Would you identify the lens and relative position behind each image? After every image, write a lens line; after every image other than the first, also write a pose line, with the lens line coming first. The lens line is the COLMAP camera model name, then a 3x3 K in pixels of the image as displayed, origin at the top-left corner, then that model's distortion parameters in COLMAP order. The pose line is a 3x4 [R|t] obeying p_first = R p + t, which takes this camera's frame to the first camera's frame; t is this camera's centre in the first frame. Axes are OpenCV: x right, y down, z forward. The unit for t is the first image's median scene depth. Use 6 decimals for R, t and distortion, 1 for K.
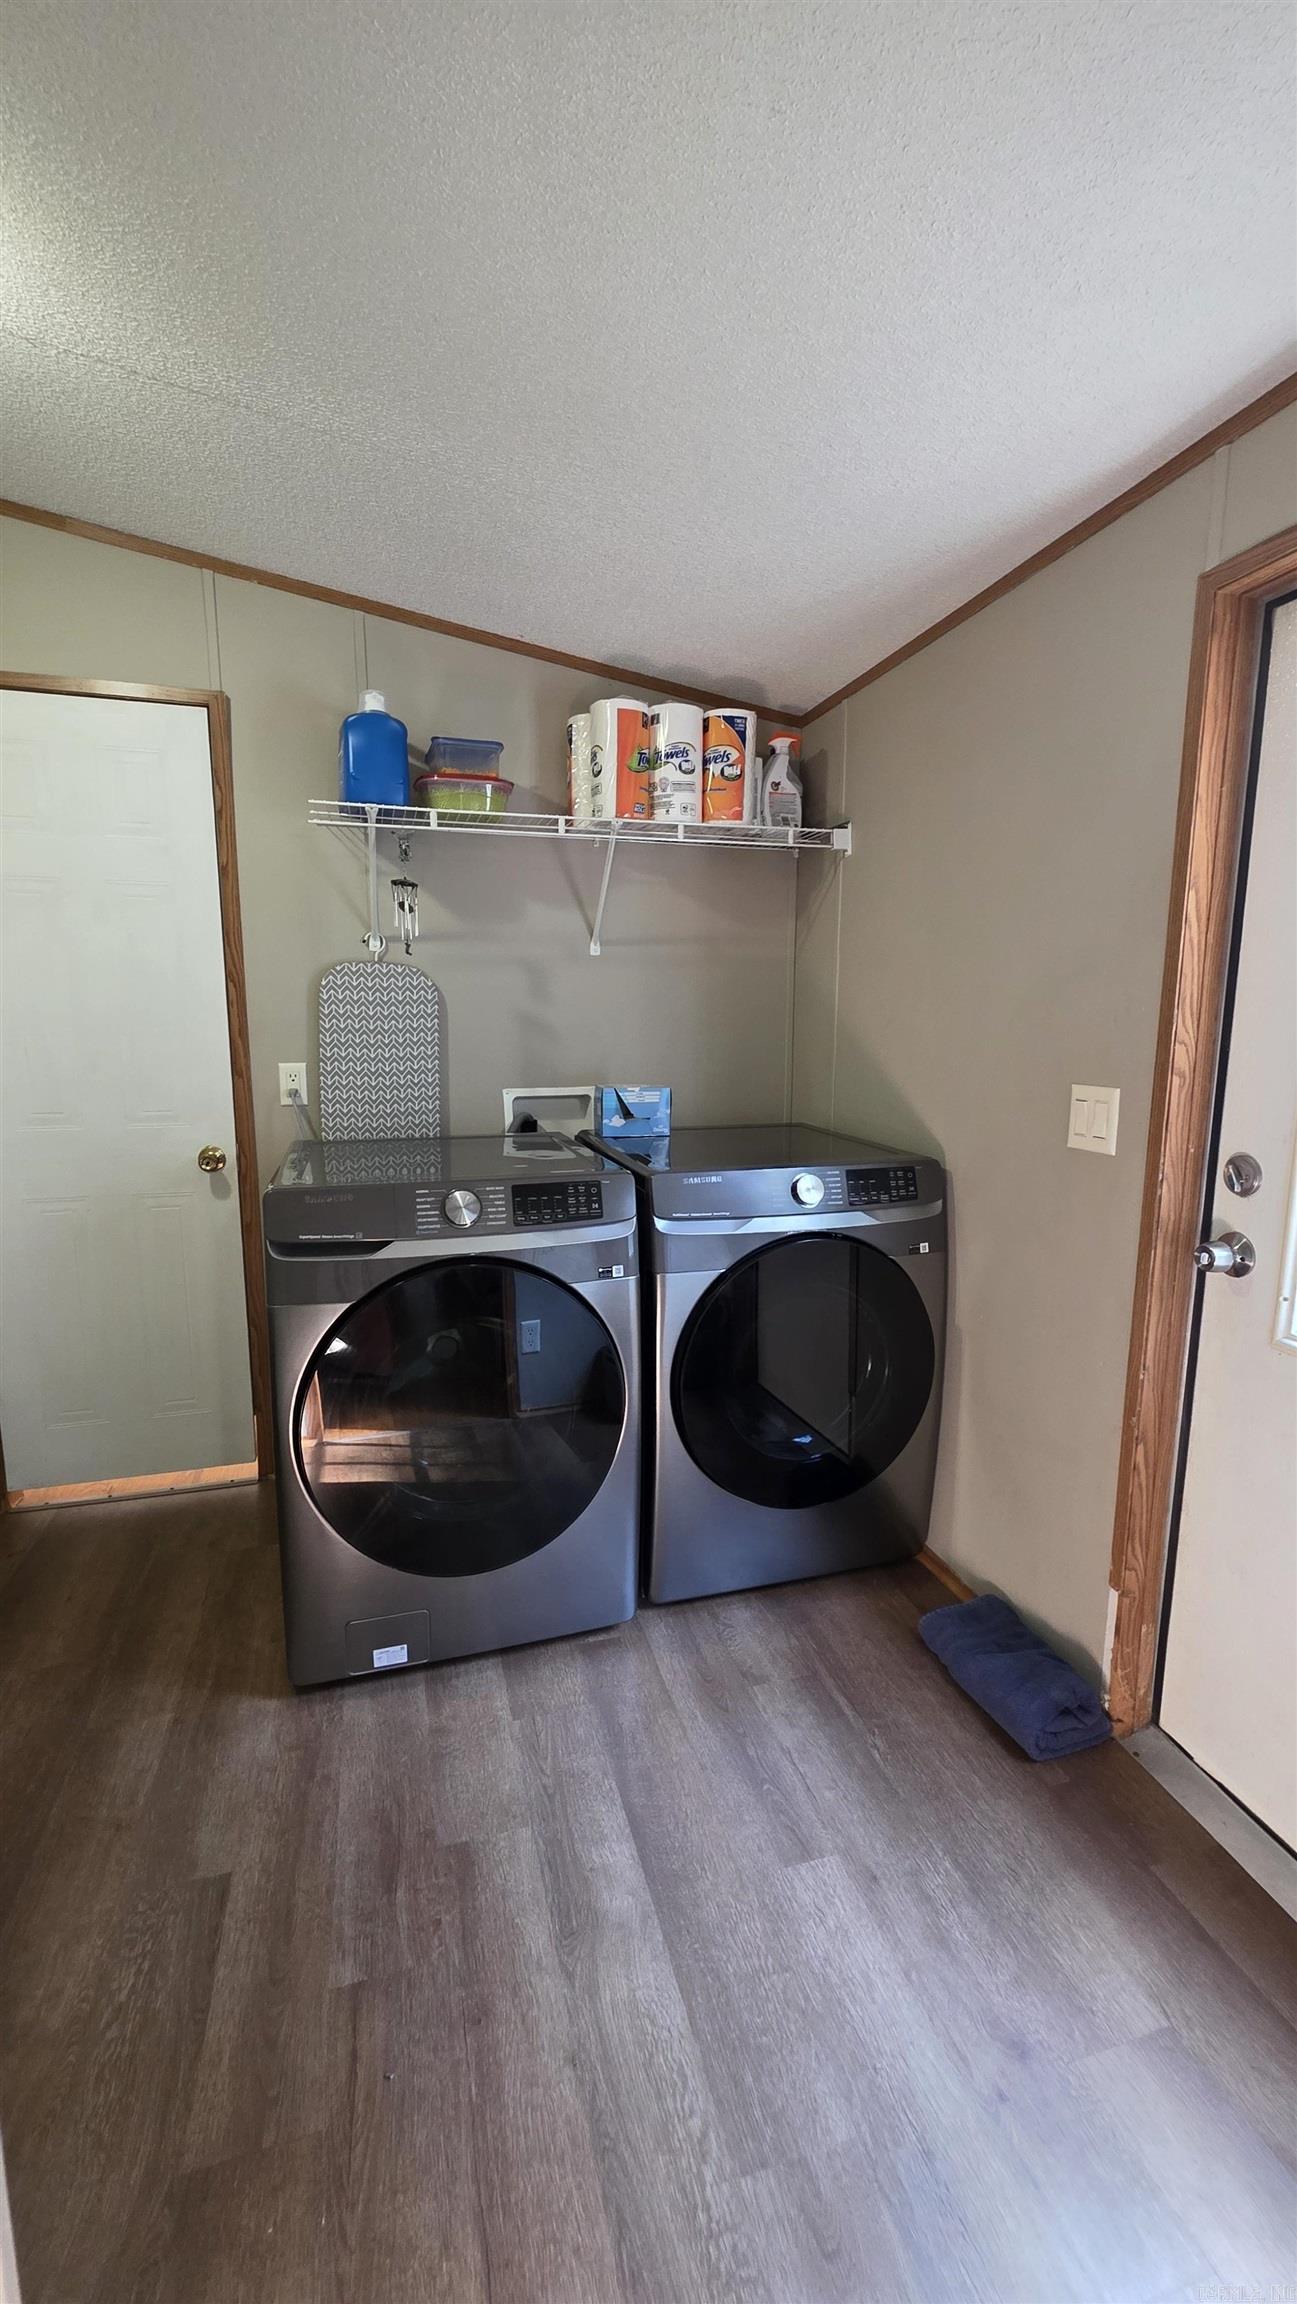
lens RADIAL K [[917.1, 0, 653.8], [0, 917.1, 1161.2], [0, 0, 1]] dist [0.003753, -0.001200]
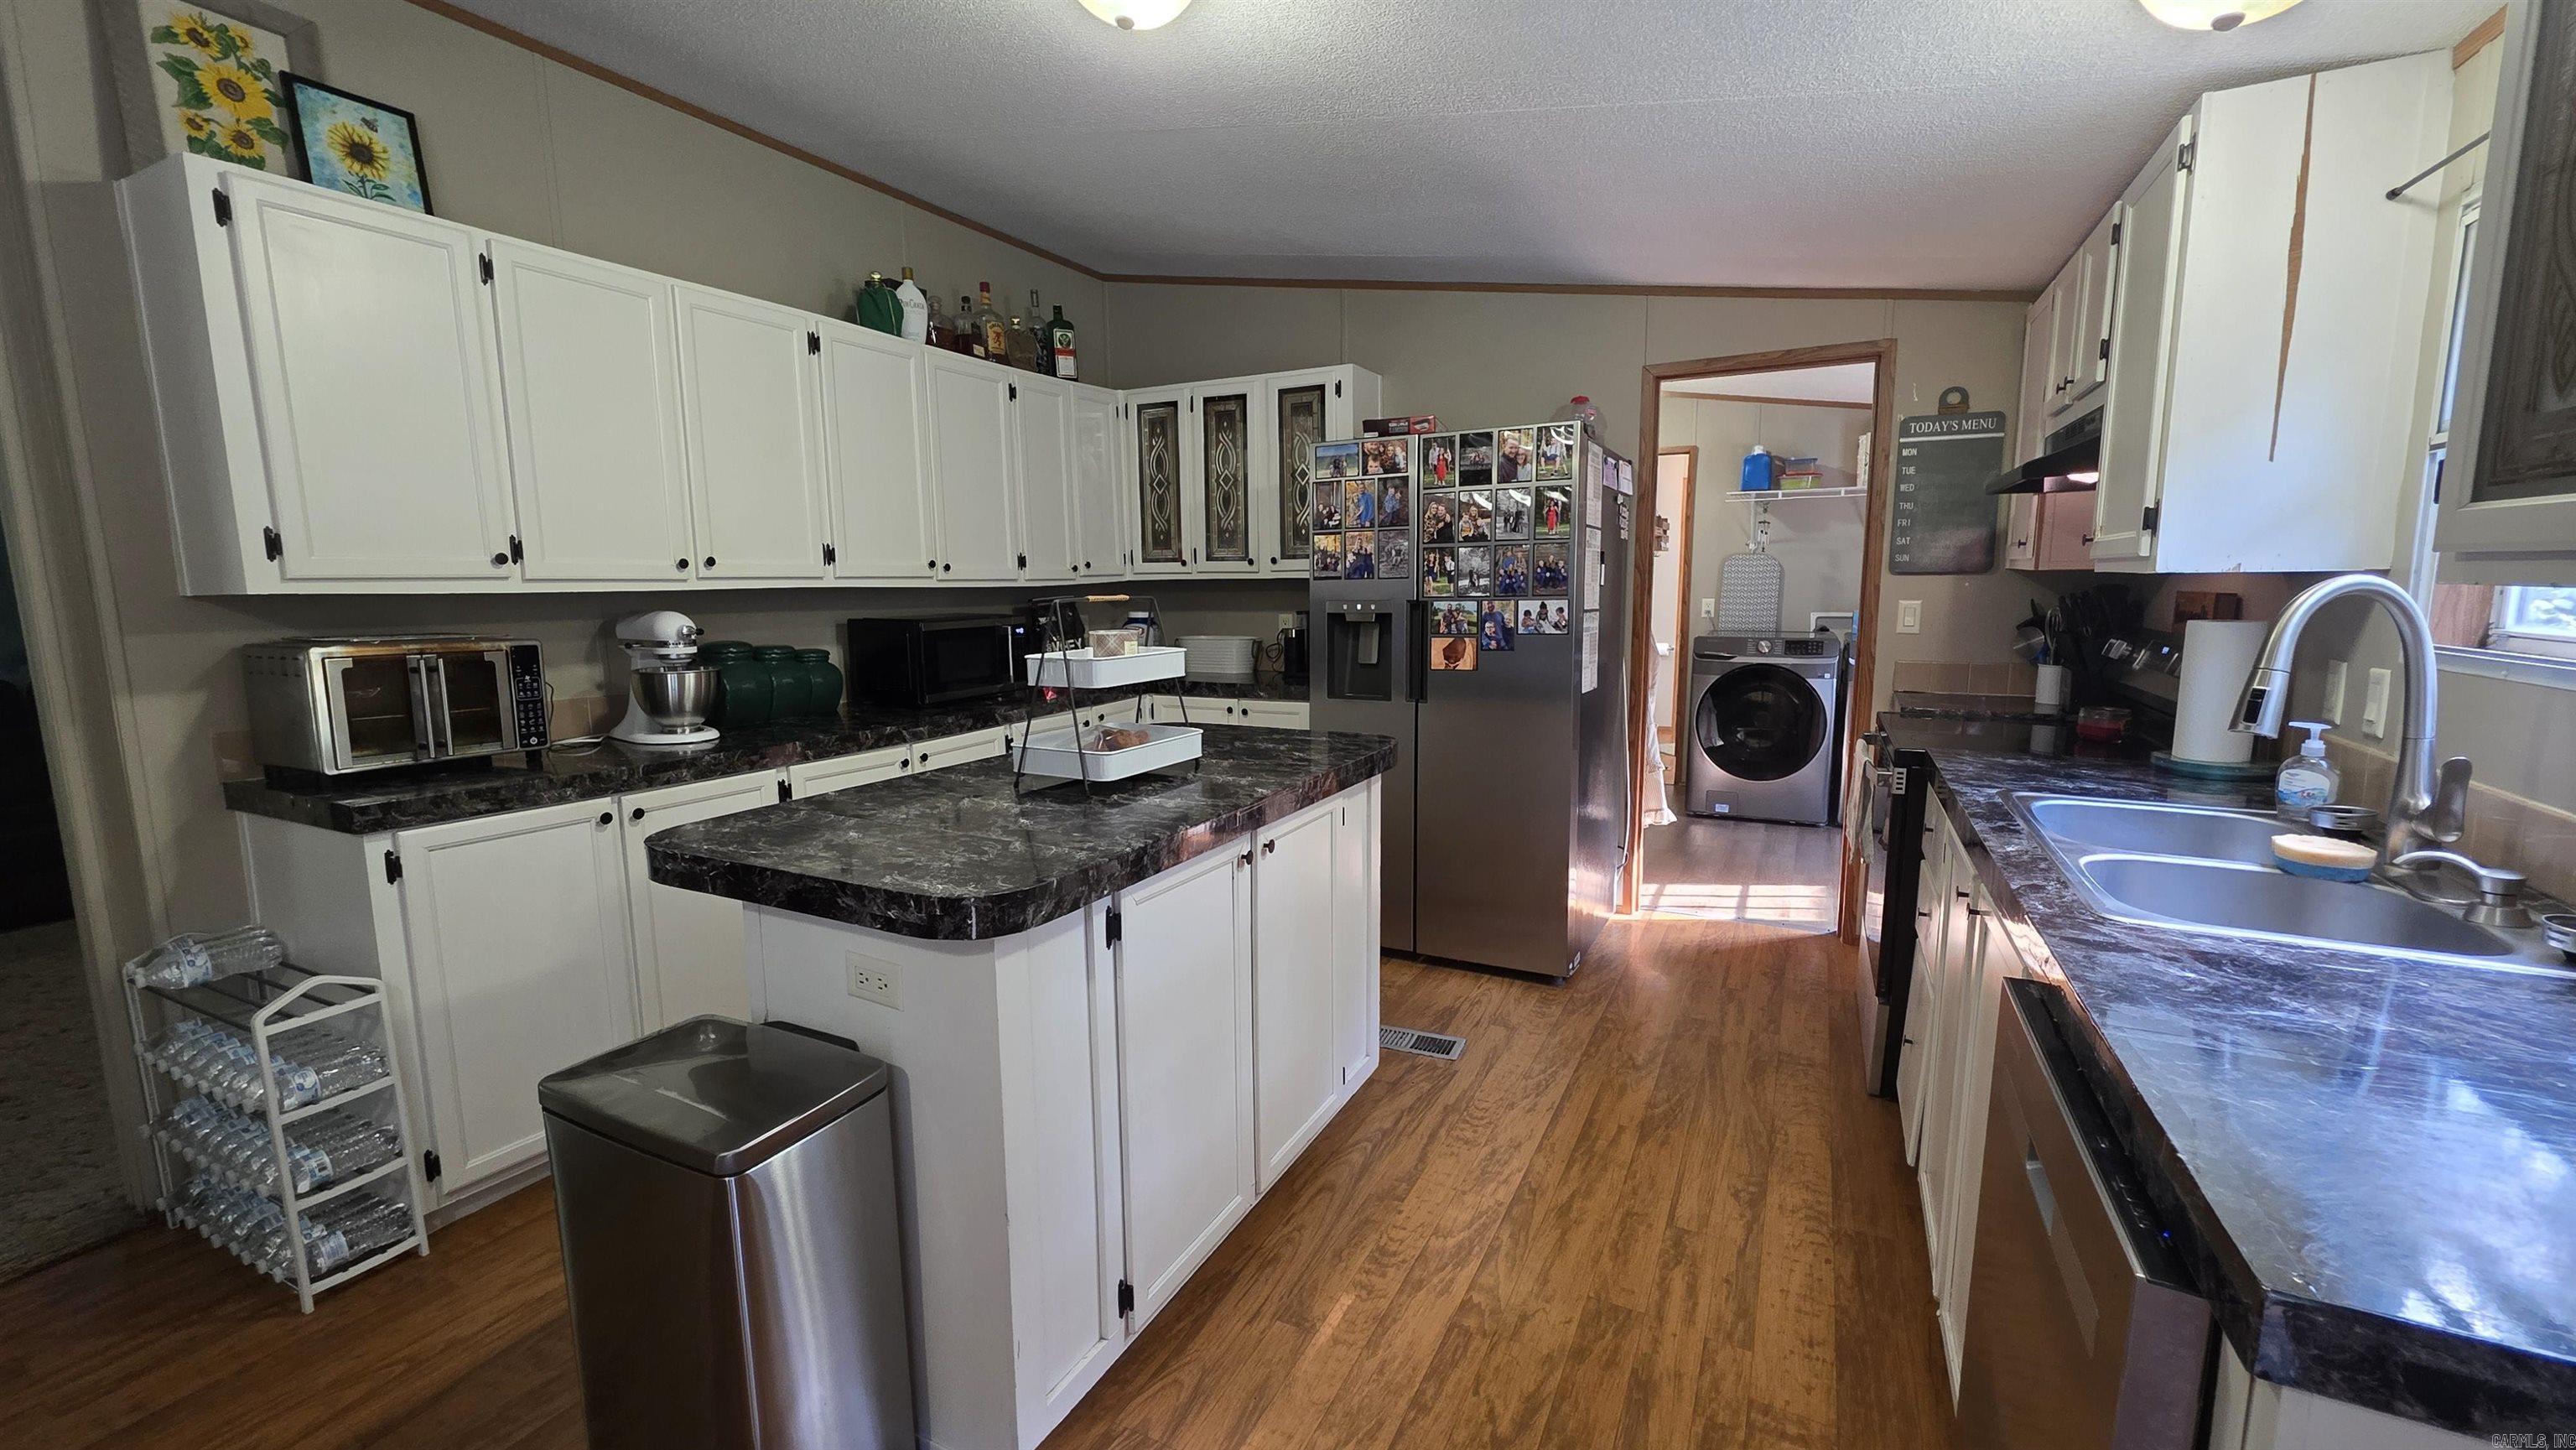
lens RADIAL K [[1025.4, 0, 1284.8], [0, 1025.4, 723.1], [0, 0, 1]] dist [0.003753, -0.001200]
pose [[0.726145, 0.088303, -0.681848, 0.689855], [-0.096850, 0.994967, 0.025712, 0.269145], [0.680686, 0.047366, 0.731042, -1.777123]]
